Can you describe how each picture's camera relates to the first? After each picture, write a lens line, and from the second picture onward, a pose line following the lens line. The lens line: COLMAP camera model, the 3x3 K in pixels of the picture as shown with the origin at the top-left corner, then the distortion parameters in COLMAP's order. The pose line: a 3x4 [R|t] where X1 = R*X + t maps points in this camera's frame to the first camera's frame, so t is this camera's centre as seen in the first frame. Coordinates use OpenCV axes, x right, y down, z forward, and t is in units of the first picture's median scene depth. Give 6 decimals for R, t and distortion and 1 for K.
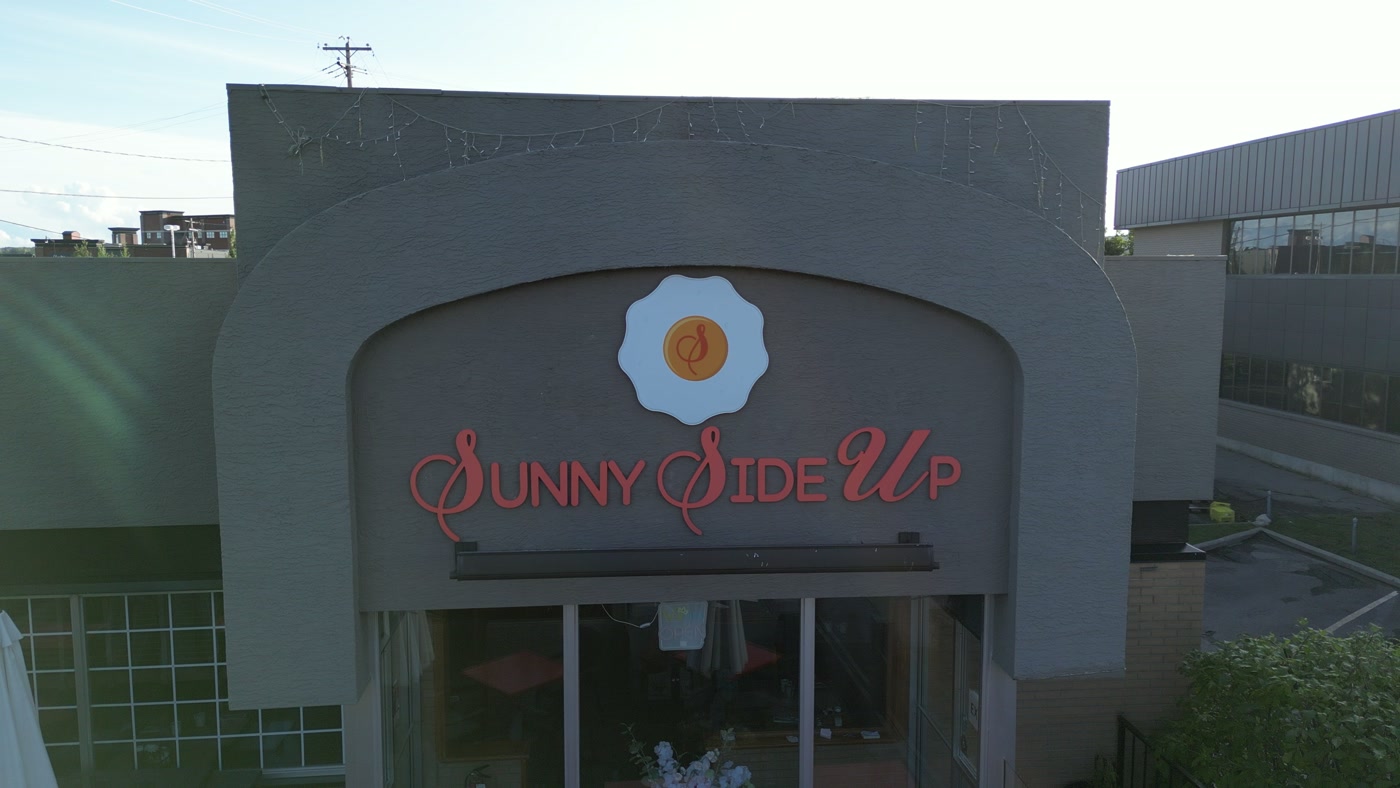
lens RADIAL K [[1028.2, 0, 700.0], [0, 1028.2, 394.0], [0, 0, 1]] dist [0.062690, -0.071865]
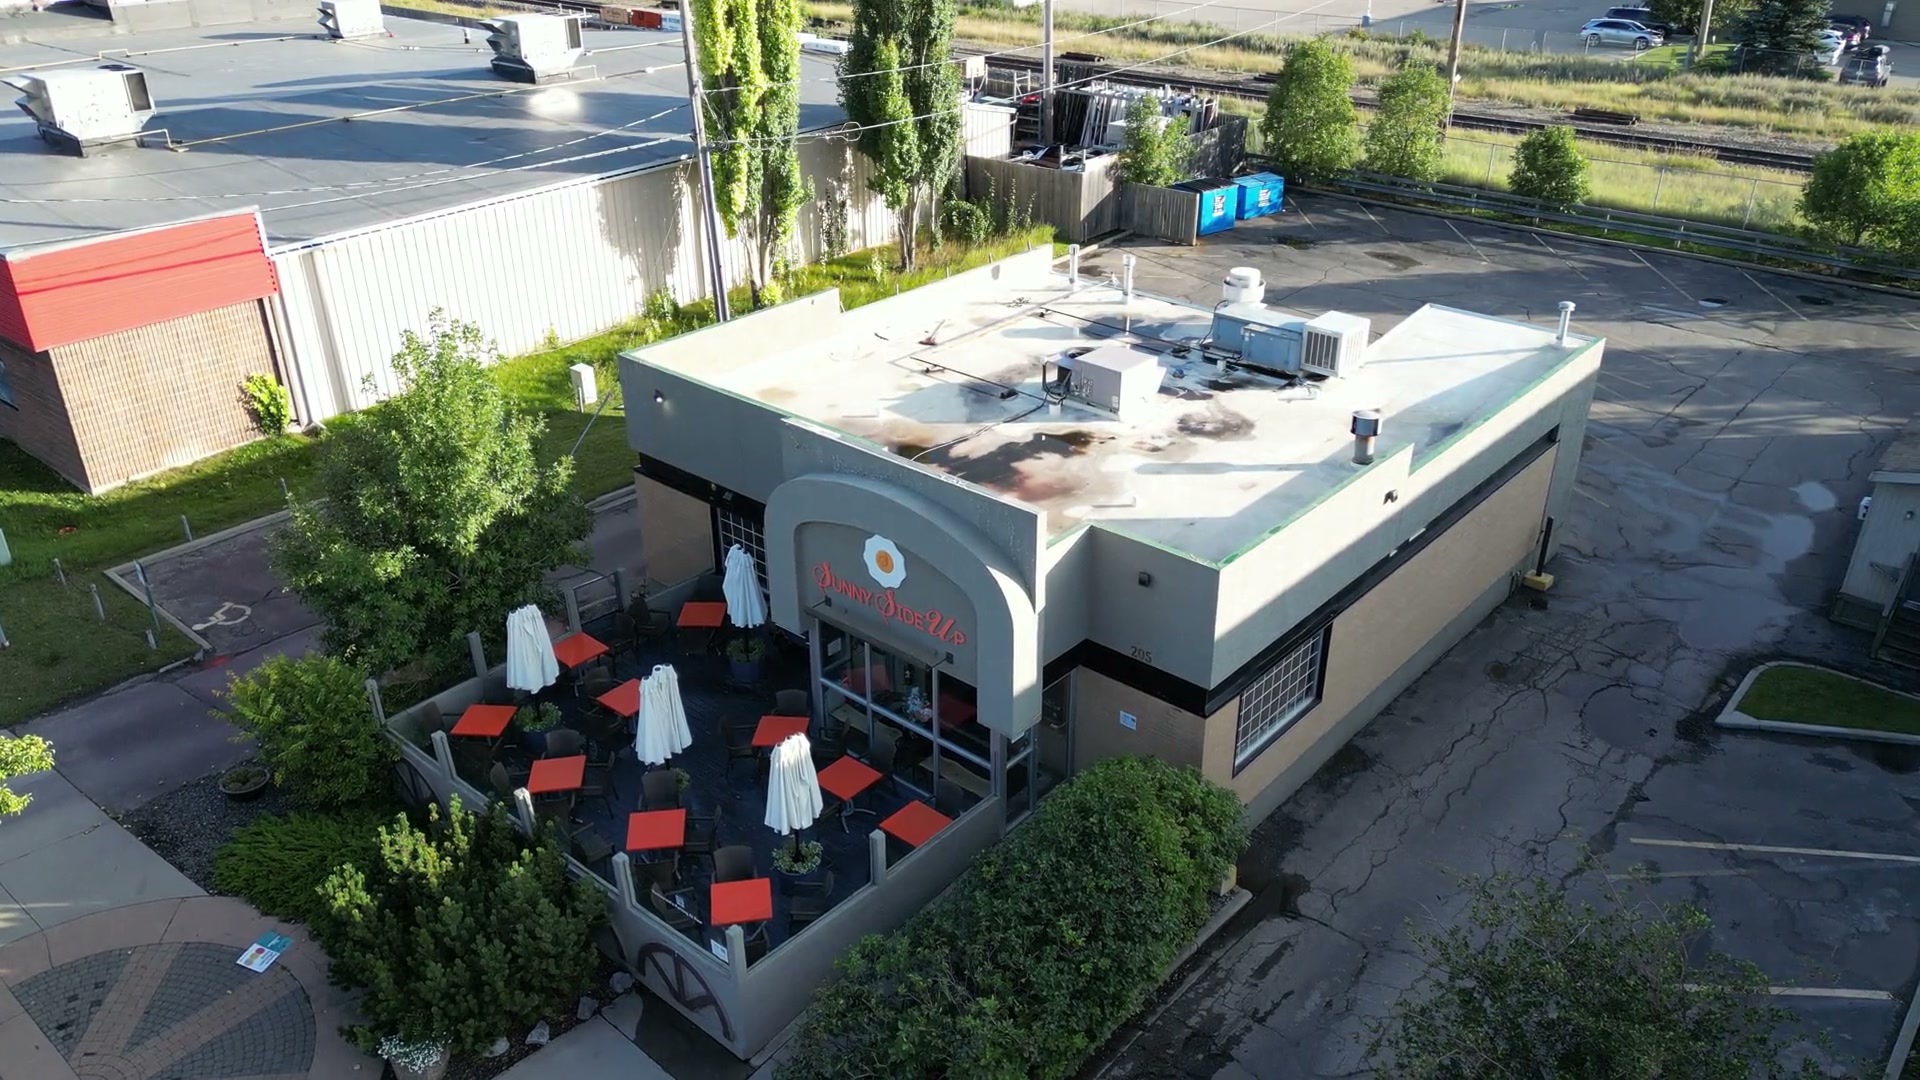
lens RADIAL K [[1411.4, 0, 968.0], [0, 1411.4, 537.6], [0, 0, 1]] dist [0.055628, -0.063973]
pose [[0.690113, 0.328630, -0.644785, 2.413267], [-0.078267, 0.919619, 0.384936, -1.483772], [0.719457, -0.215184, 0.660361, -1.193431]]
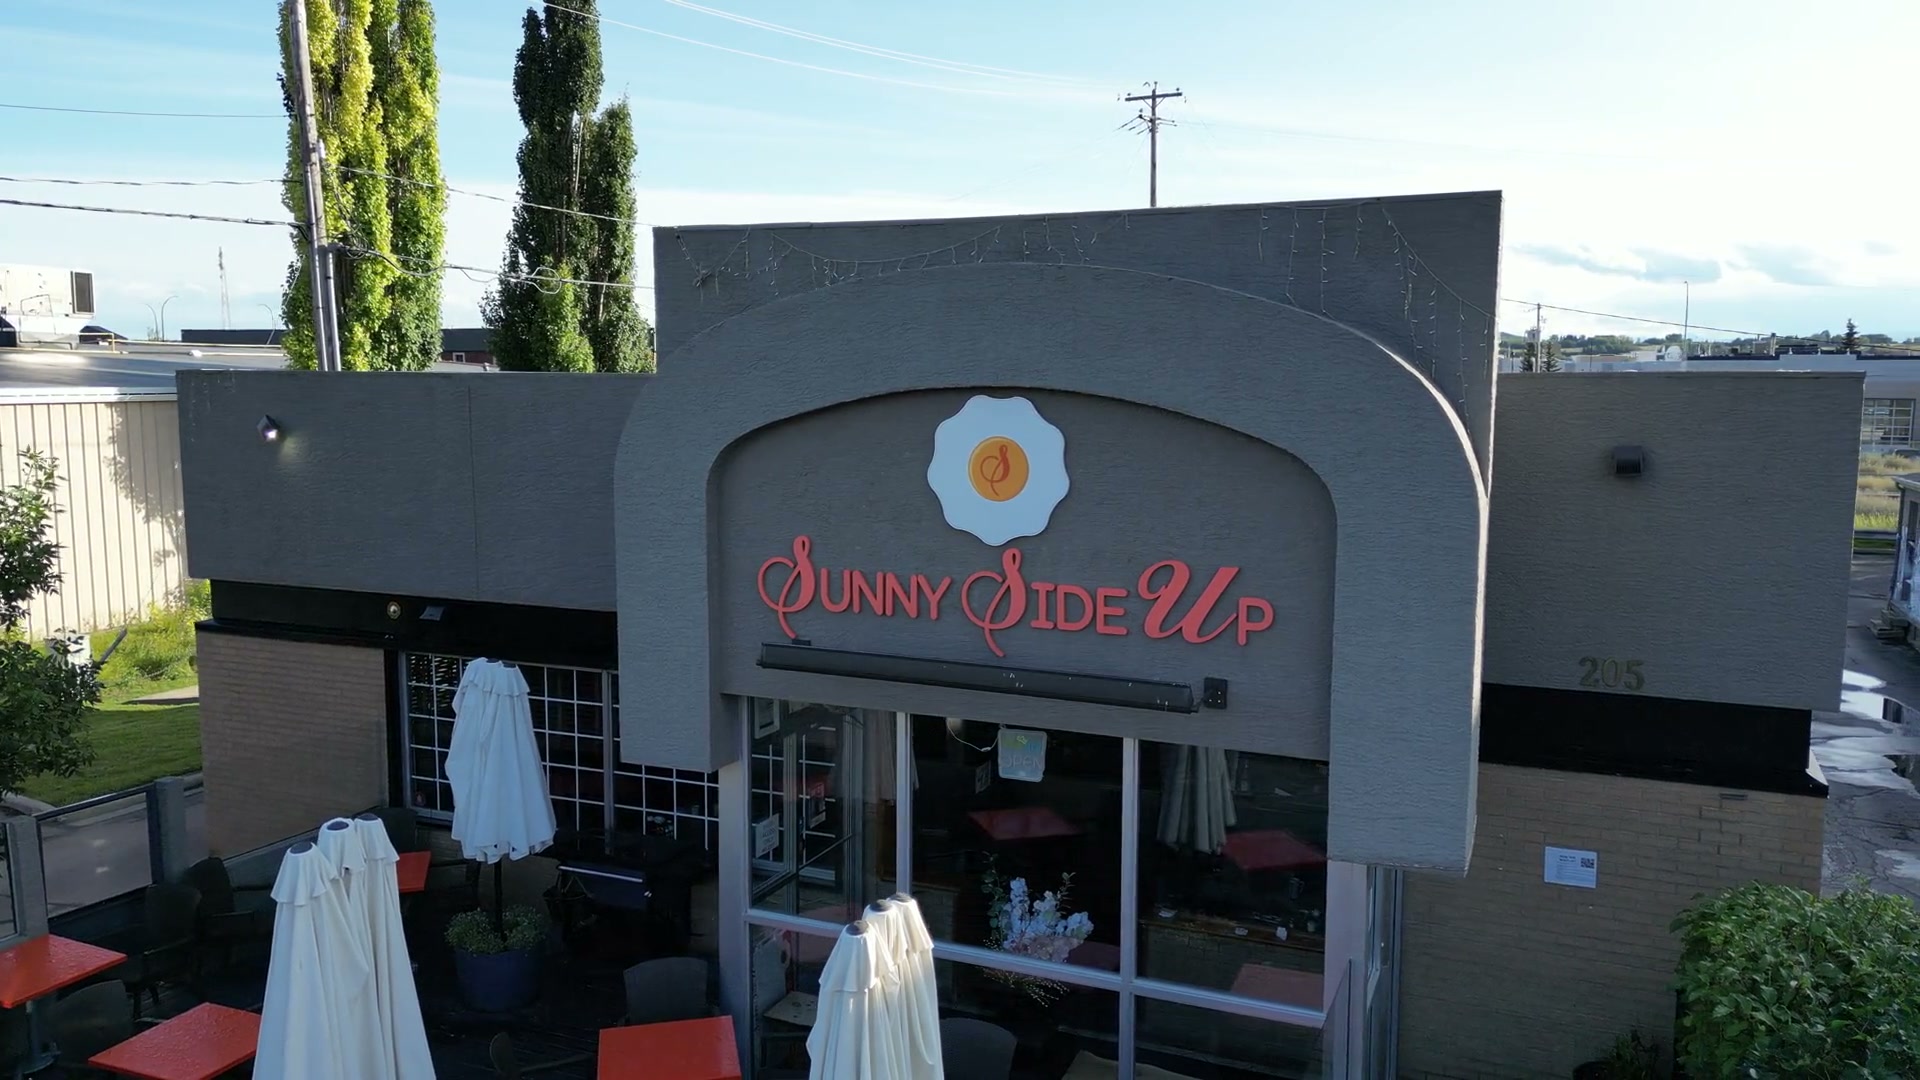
lens RADIAL K [[1403.5, 0, 962.6], [0, 1403.5, 544.7], [0, 0, 1]] dist [0.048552, -0.000240]
pose [[0.877780, 0.061336, -0.475121, 0.612006], [-0.059339, 0.998053, 0.019217, 0.004897], [0.475375, 0.011325, 0.879711, -0.216084]]
